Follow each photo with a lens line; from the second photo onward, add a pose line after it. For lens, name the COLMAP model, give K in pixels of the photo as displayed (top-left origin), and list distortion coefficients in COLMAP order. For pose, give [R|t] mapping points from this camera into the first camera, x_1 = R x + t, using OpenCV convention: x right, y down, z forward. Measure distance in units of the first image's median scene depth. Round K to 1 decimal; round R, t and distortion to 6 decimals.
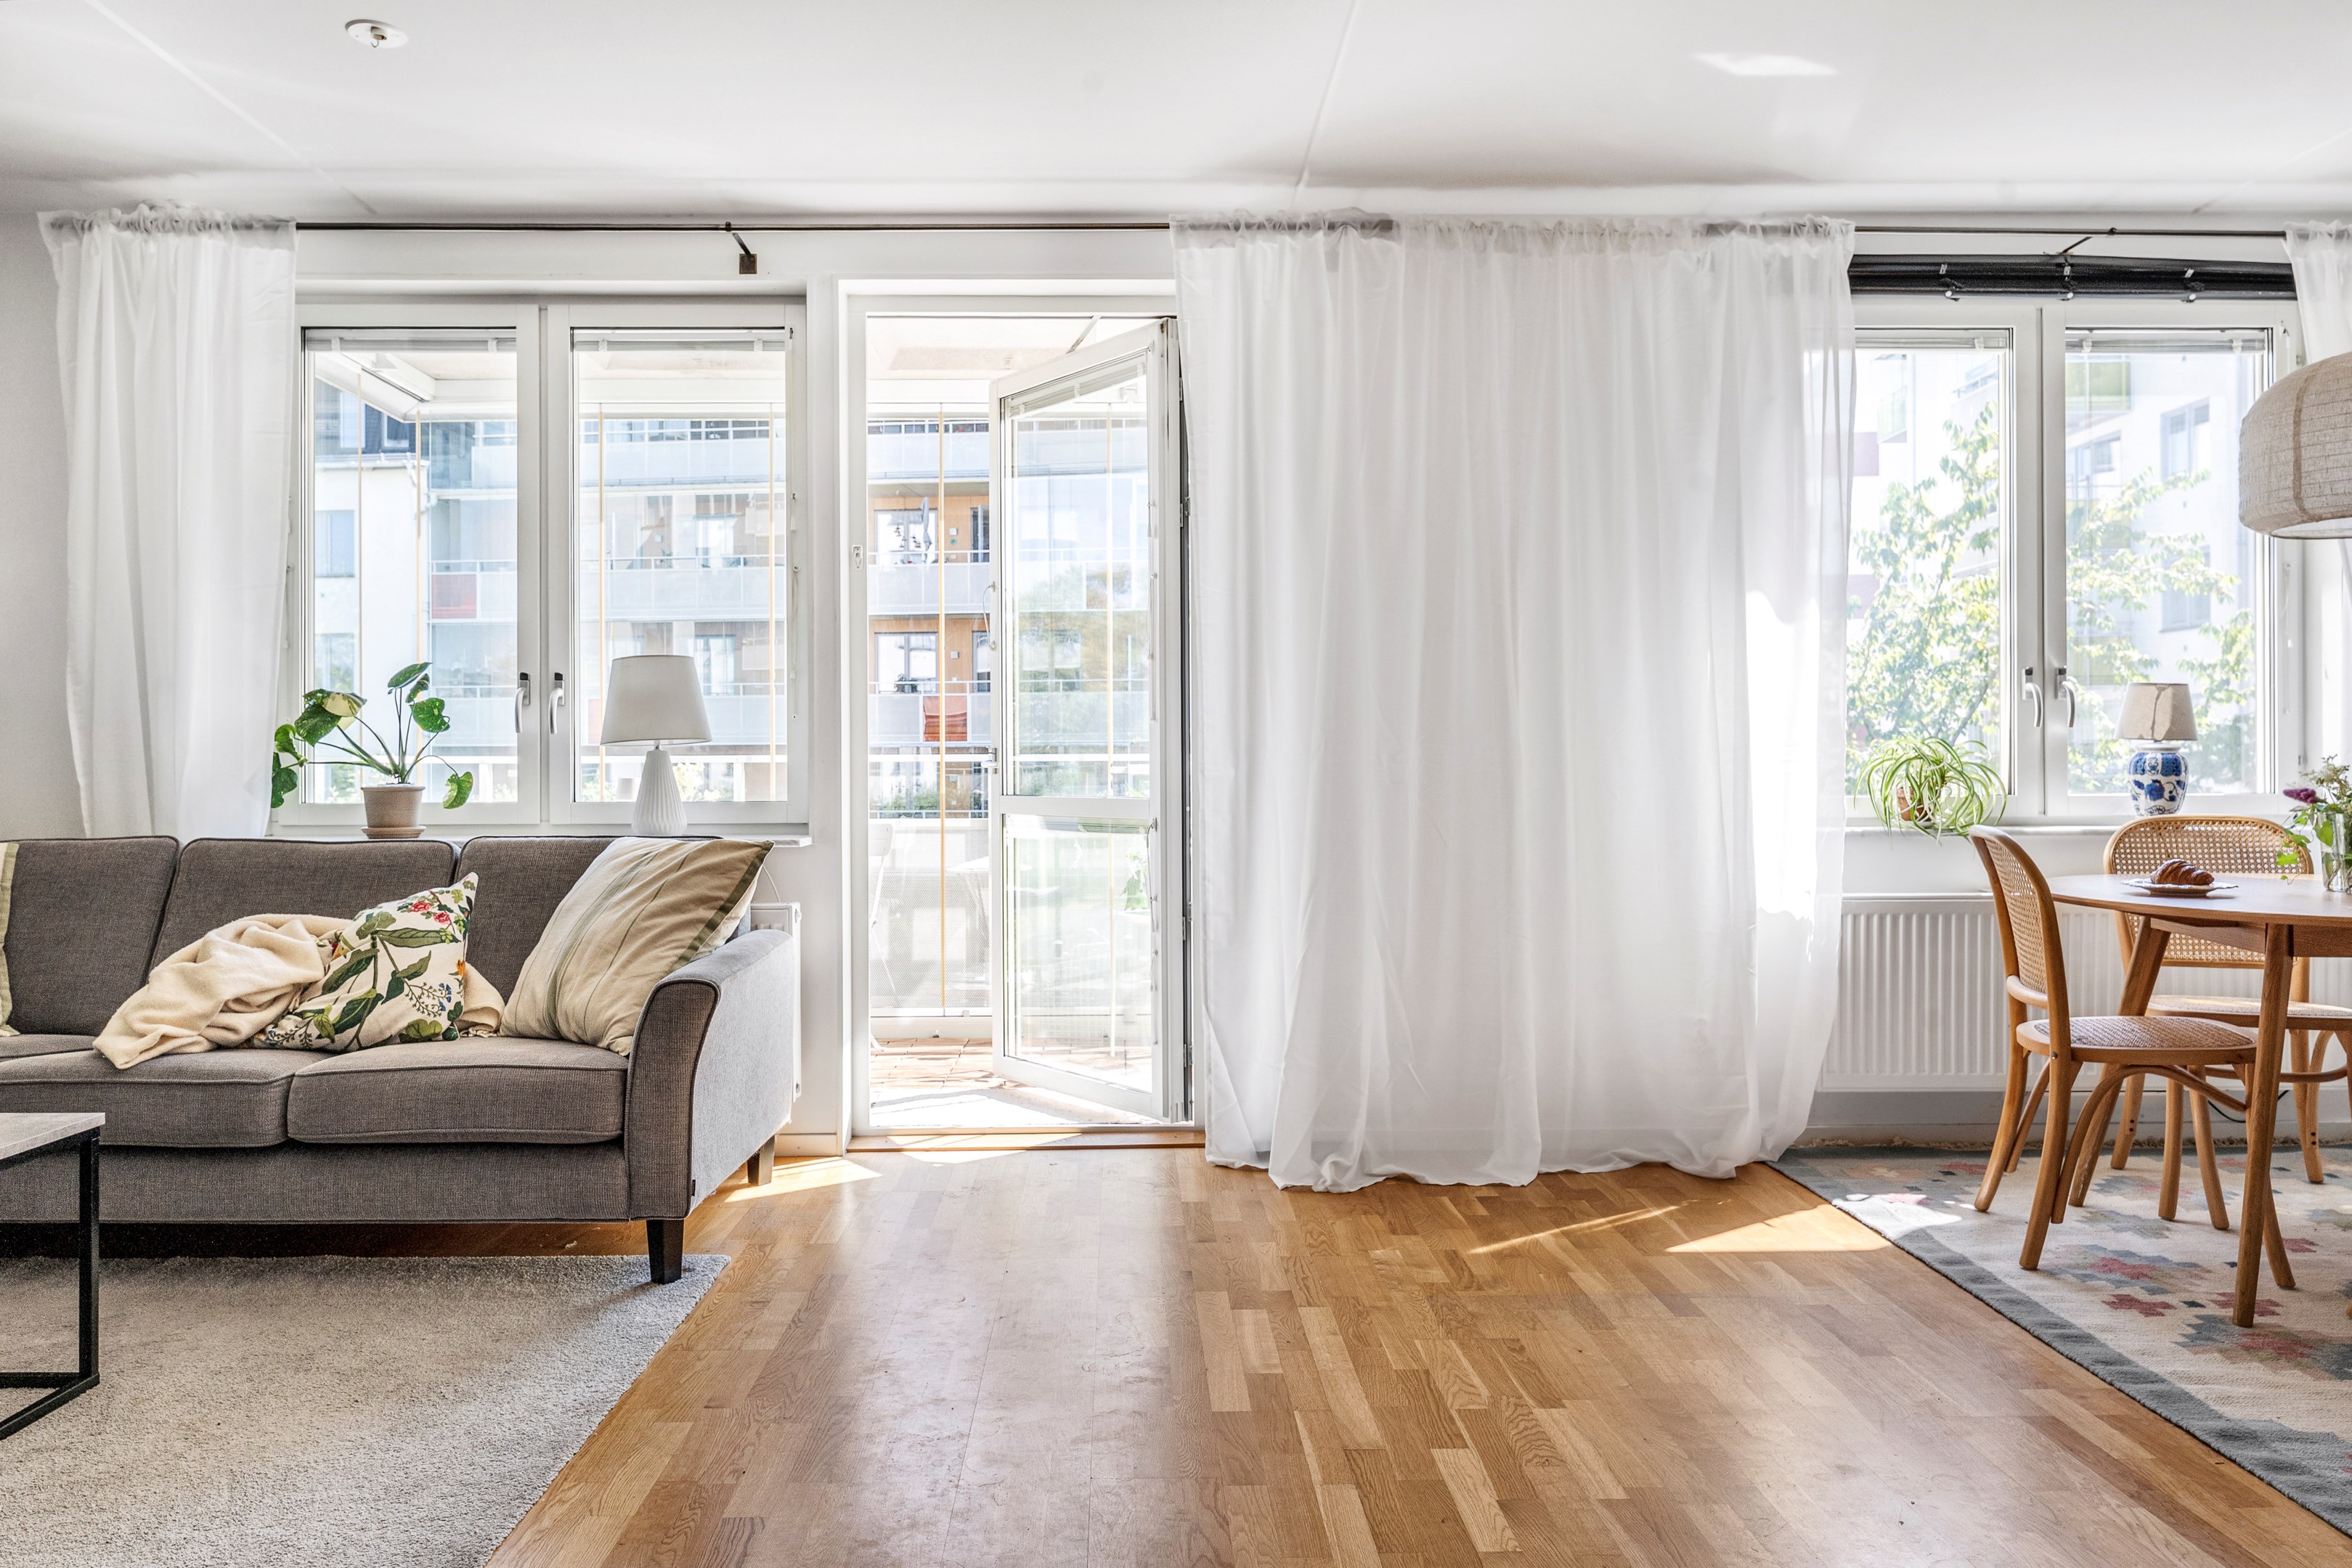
lens RADIAL K [[1550.5, 0, 1138.8], [0, 1550.5, 766.2], [0, 0, 1]] dist [0.000467, -0.002336]
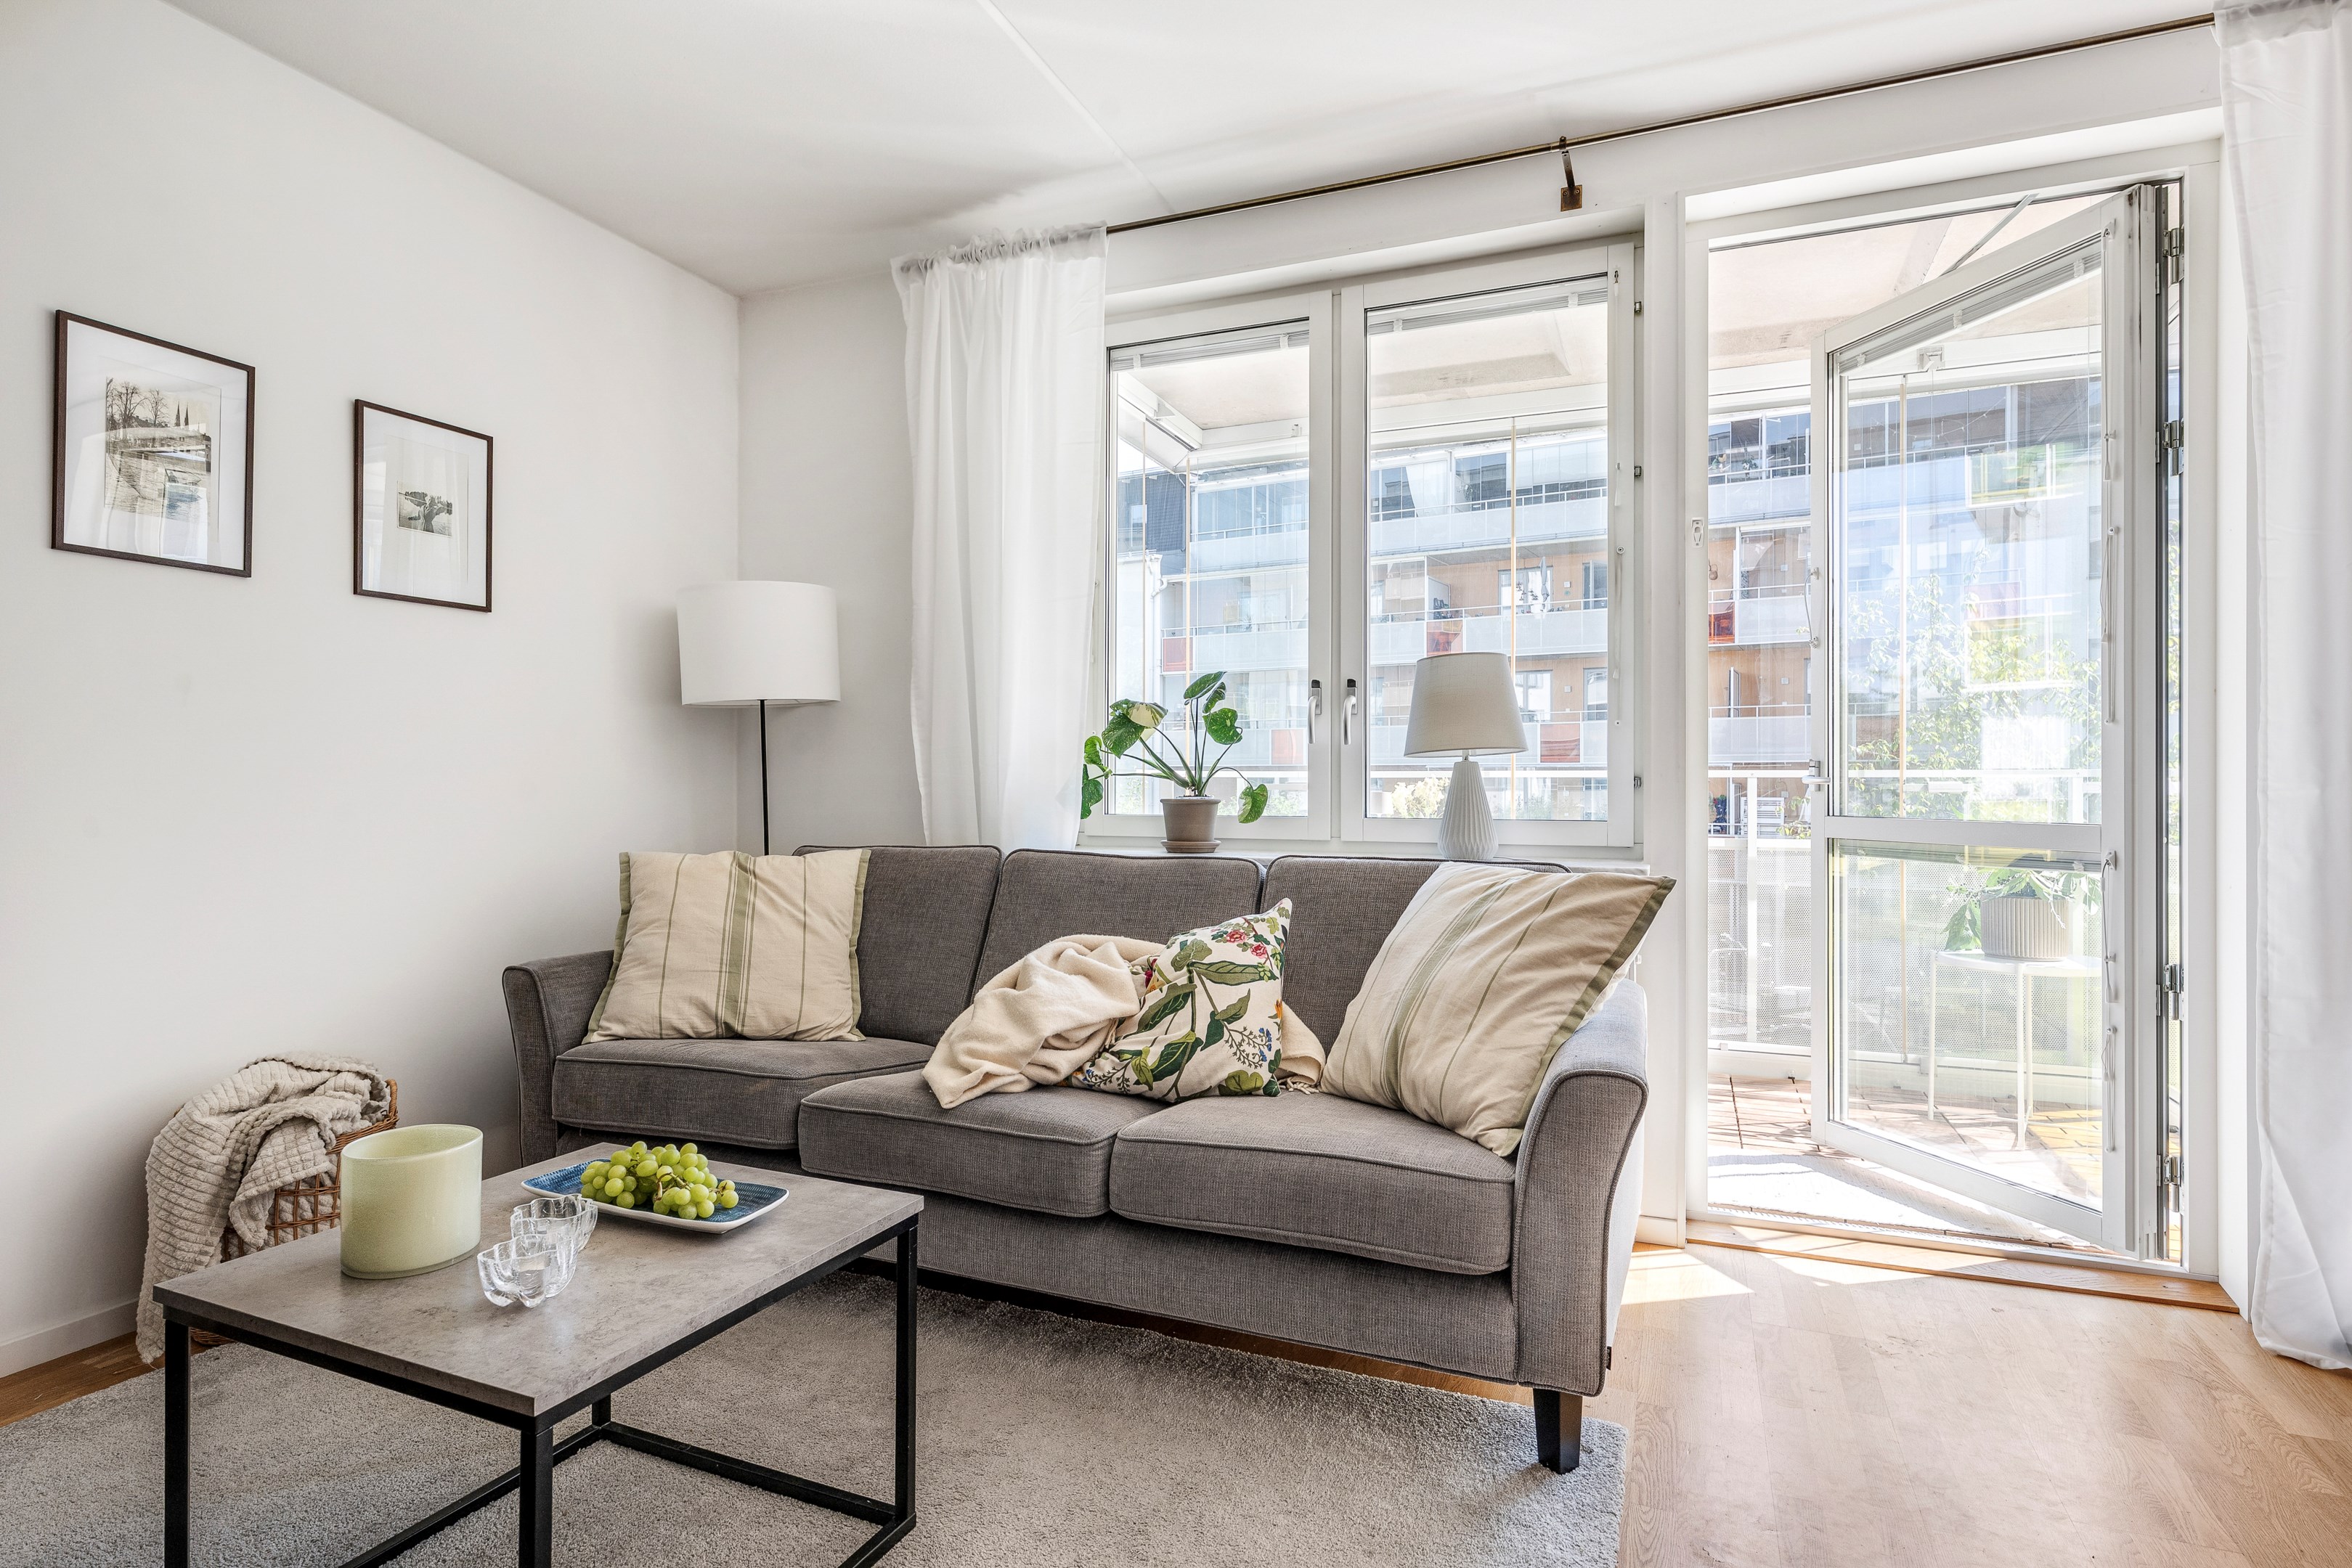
lens RADIAL K [[1219.6, 0, 1176.0], [0, 1219.6, 784.0], [0, 0, 1]] dist [-0.002361, -0.000523]
pose [[0.916849, 0.005819, -0.399191, -0.201503], [-0.005616, 0.999983, 0.001678, 0.002454], [0.399194, 0.000703, 0.916866, 0.322763]]
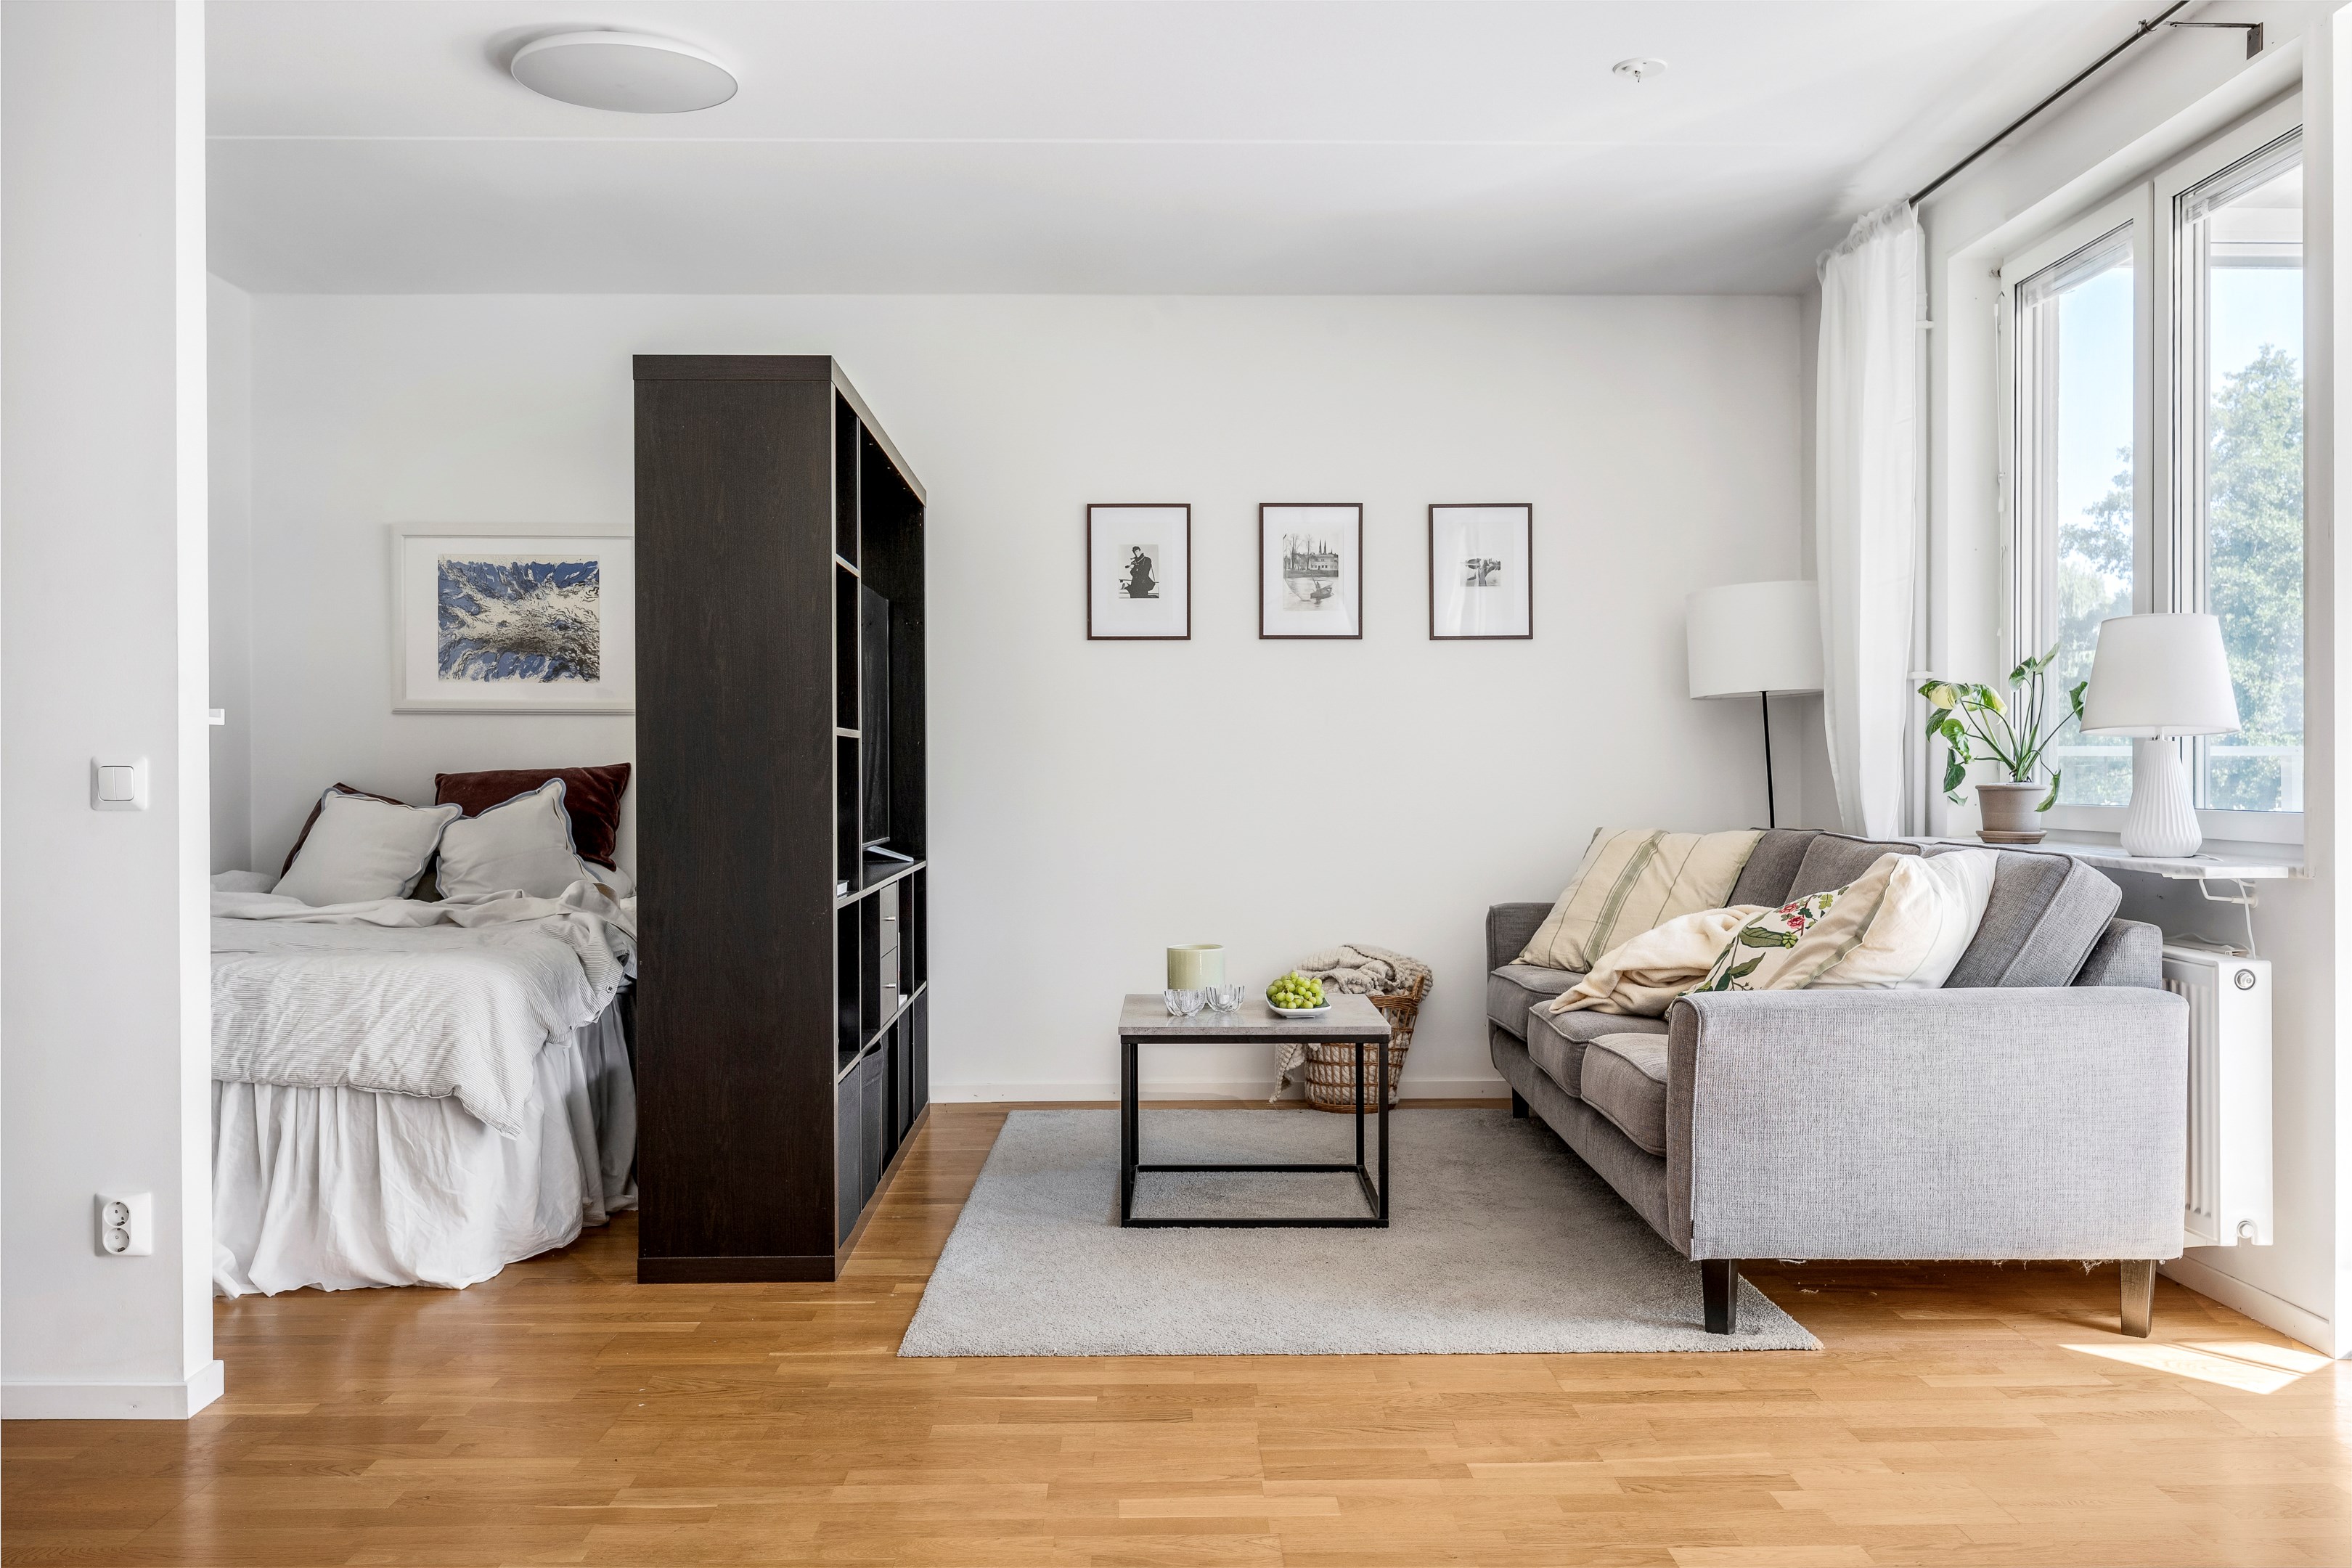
lens RADIAL K [[1887.0, 0, 1176.0], [0, 1887.0, 784.0], [0, 0, 1]] dist [0.001432, 0.001011]
pose [[0.002195, 0.010789, -0.999939, 0.667011], [0.004623, 0.999931, 0.010799, -0.001863], [0.999987, -0.004646, 0.002145, 0.568898]]
